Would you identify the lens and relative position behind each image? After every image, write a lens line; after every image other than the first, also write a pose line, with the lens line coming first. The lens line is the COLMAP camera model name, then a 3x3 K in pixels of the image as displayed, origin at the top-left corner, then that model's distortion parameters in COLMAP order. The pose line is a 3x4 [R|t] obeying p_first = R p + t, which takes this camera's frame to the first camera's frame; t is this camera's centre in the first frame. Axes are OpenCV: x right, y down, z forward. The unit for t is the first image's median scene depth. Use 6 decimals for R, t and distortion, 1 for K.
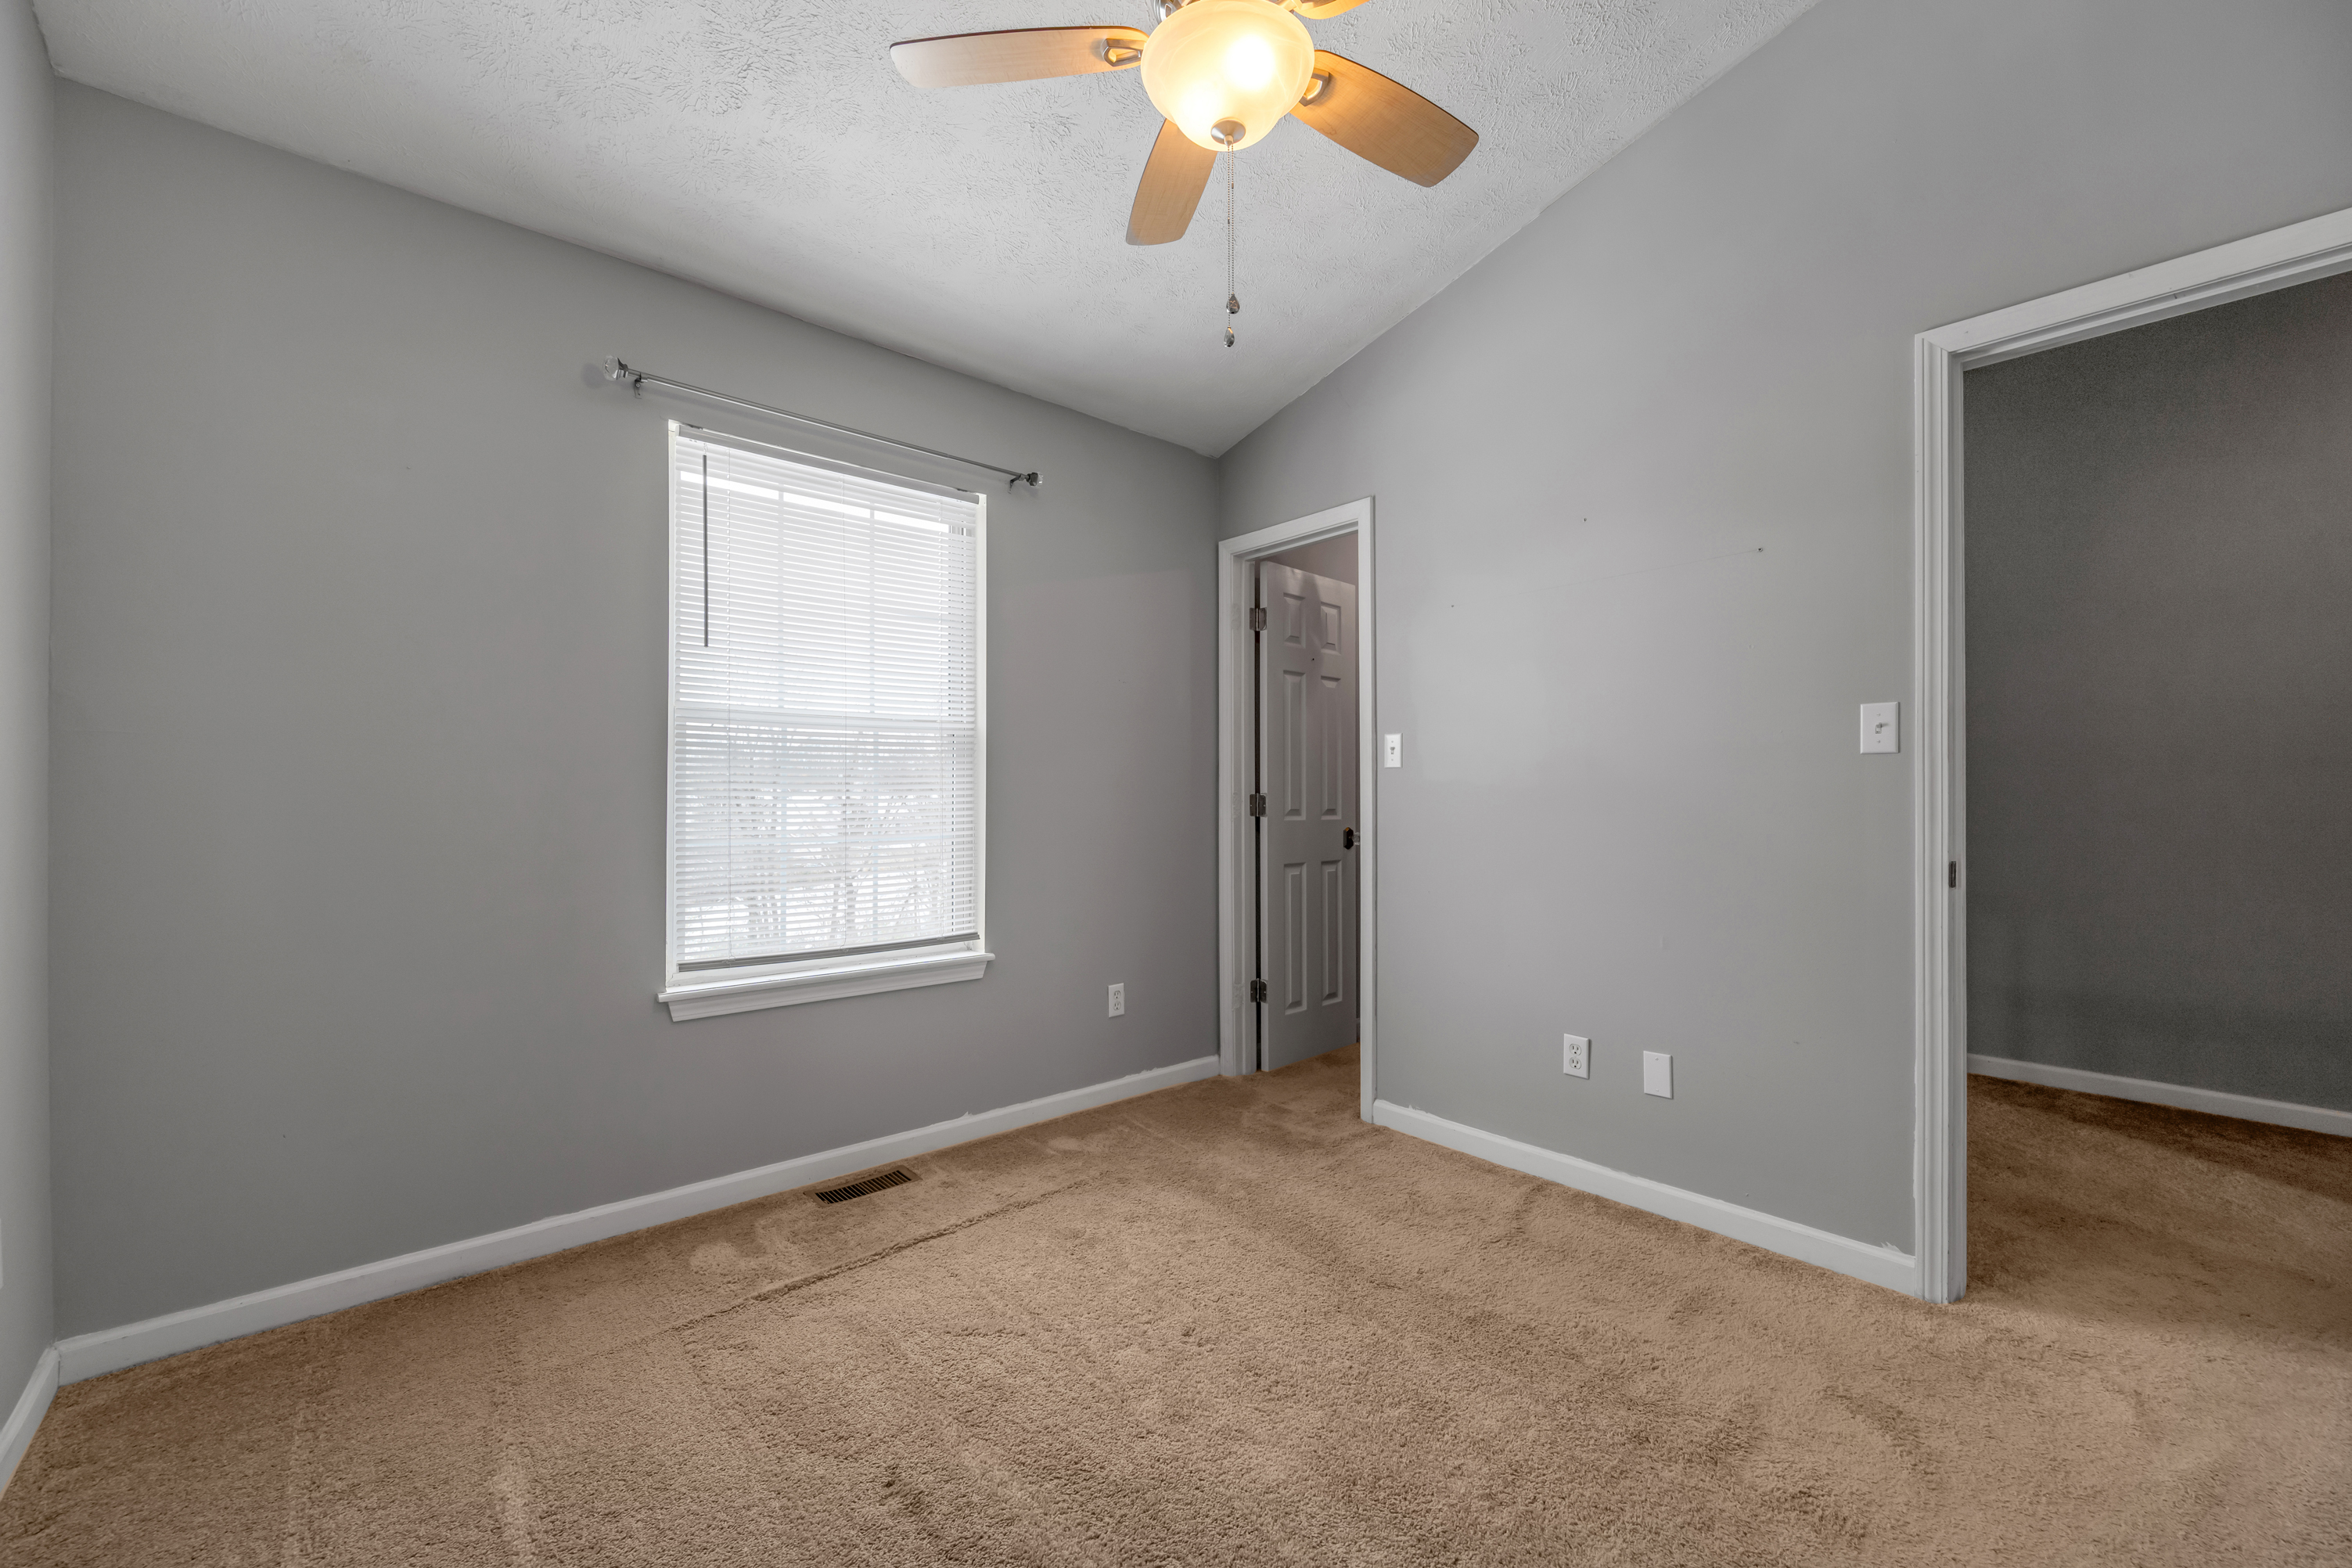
lens RADIAL K [[966.6, 0, 1182.6], [0, 966.6, 800.6], [0, 0, 1]] dist [0.000529, -0.000064]
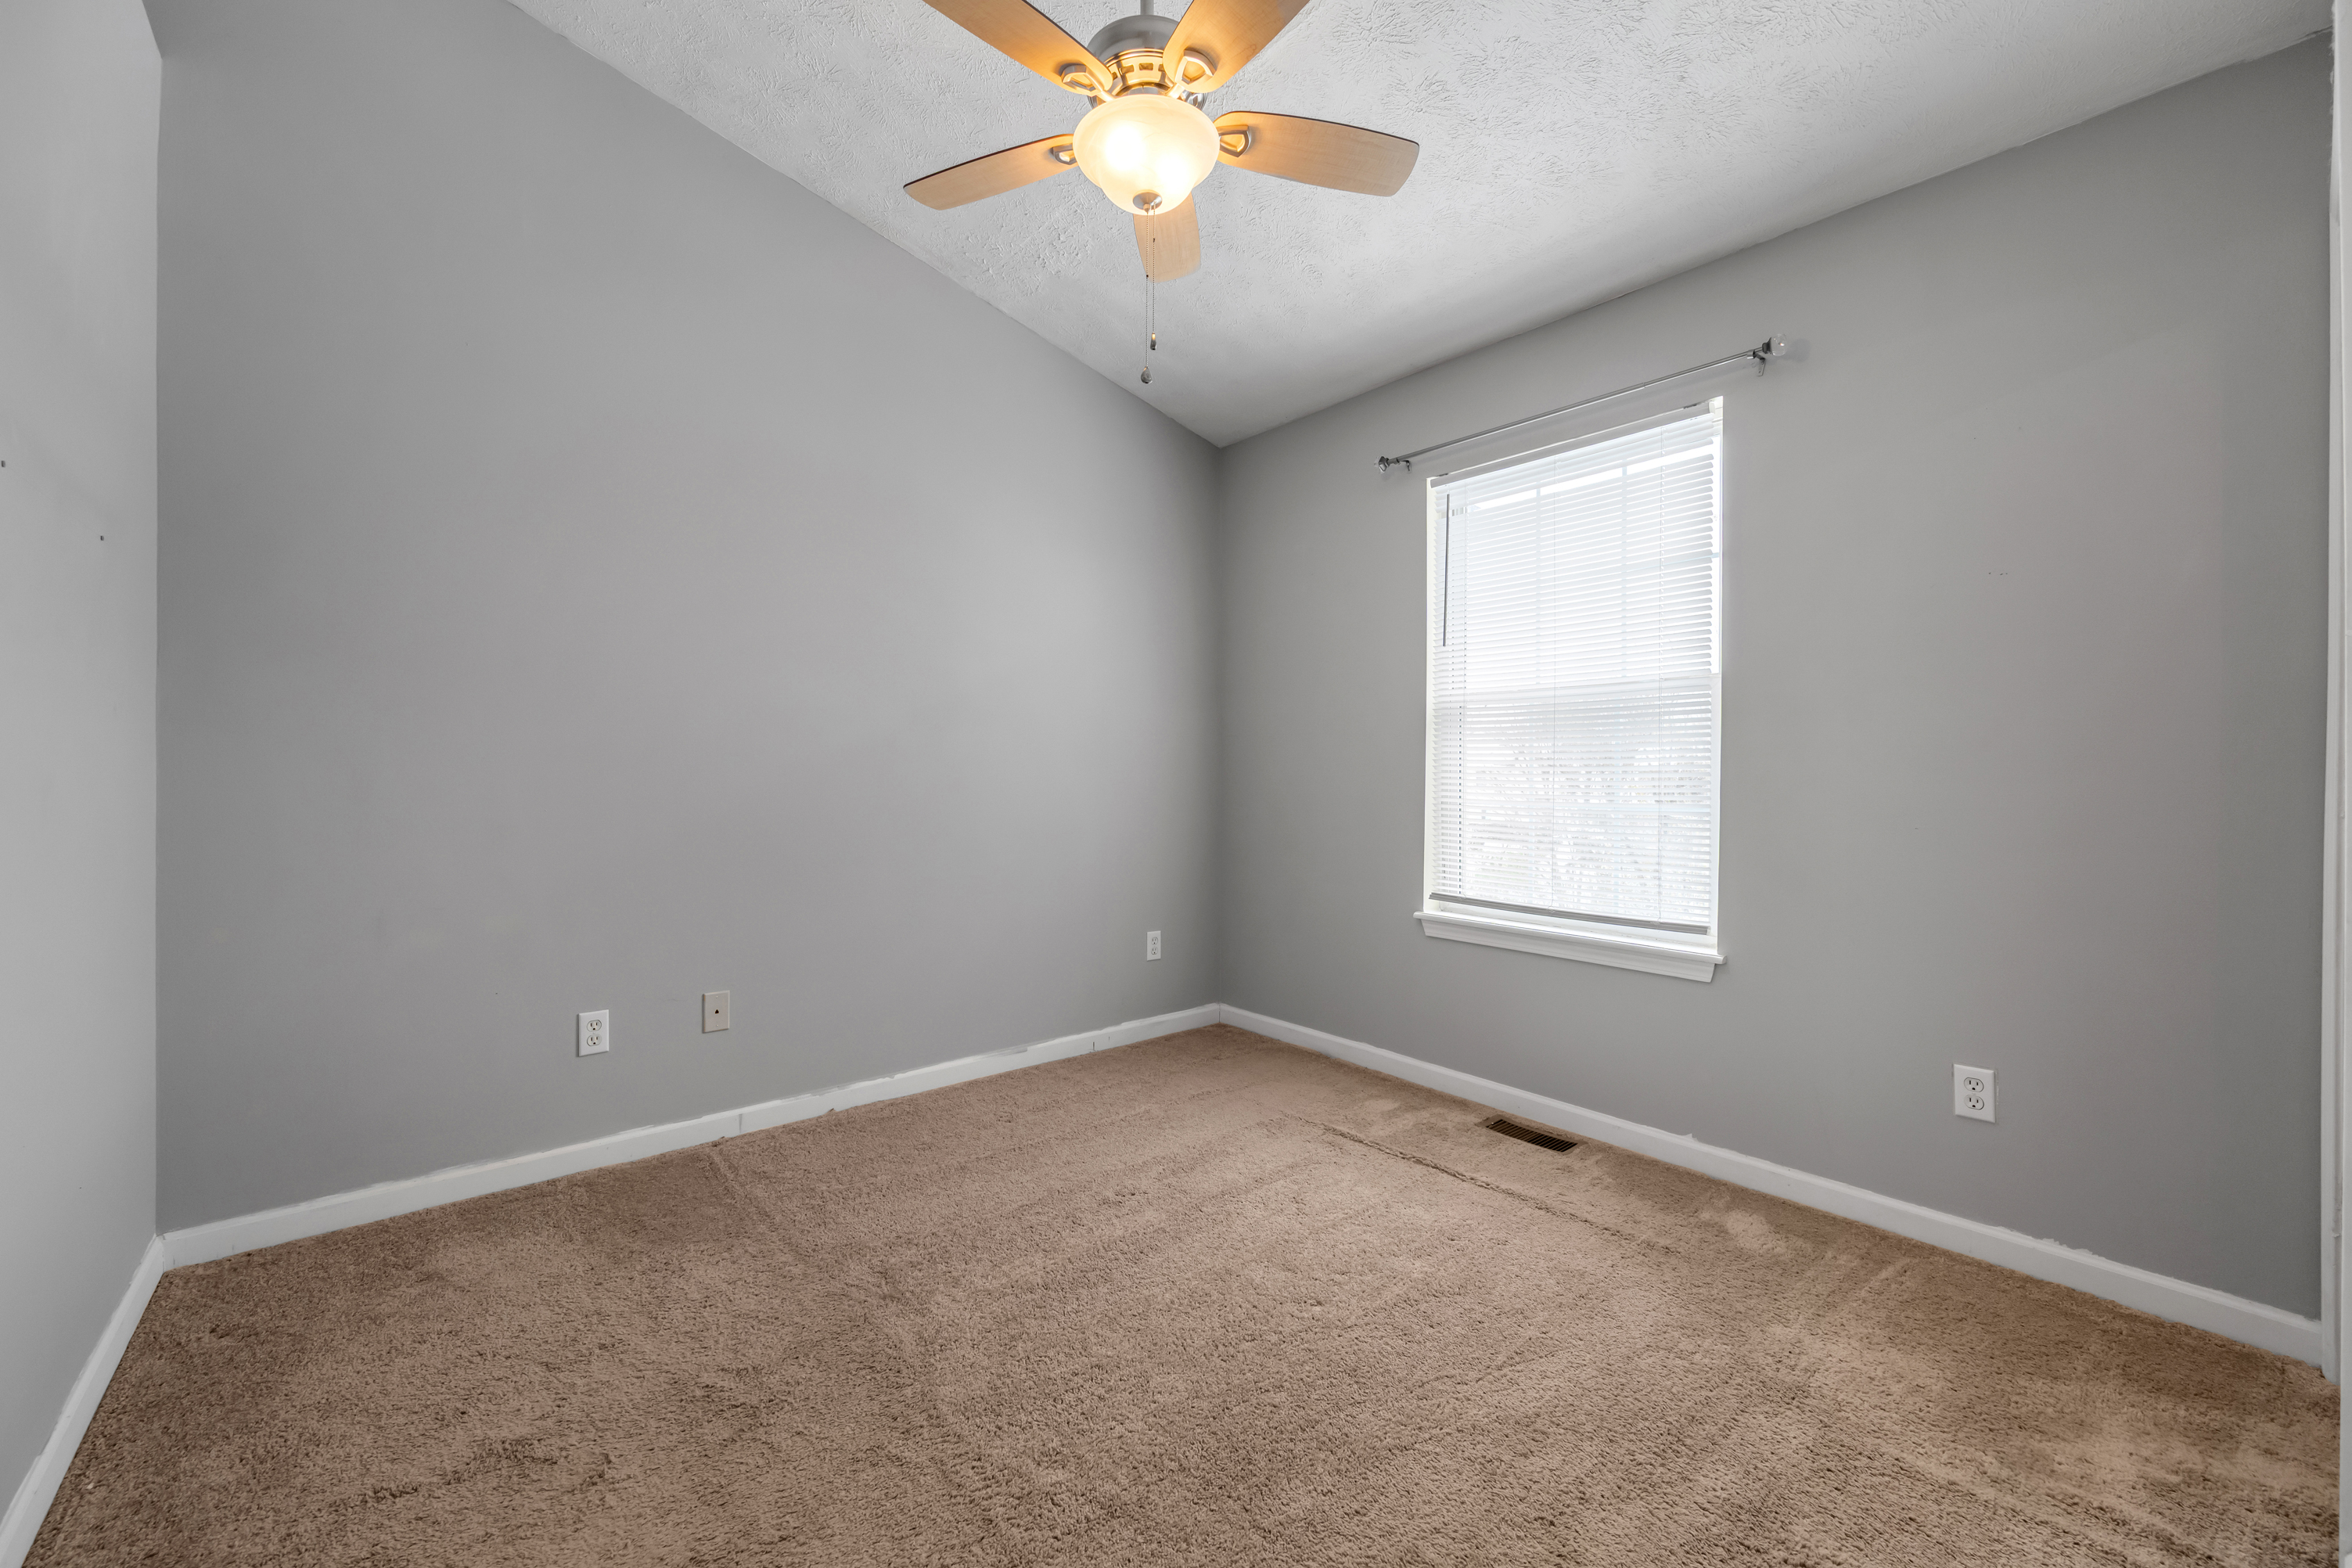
lens RADIAL K [[986.8, 0, 1175.3], [0, 986.8, 769.3], [0, 0, 1]] dist [0.000230, 0.000074]
pose [[-0.066413, 0.004205, -0.997783, 0.764074], [-0.002148, 0.999988, 0.004357, -0.002379], [0.997790, 0.002432, -0.066403, 0.683406]]
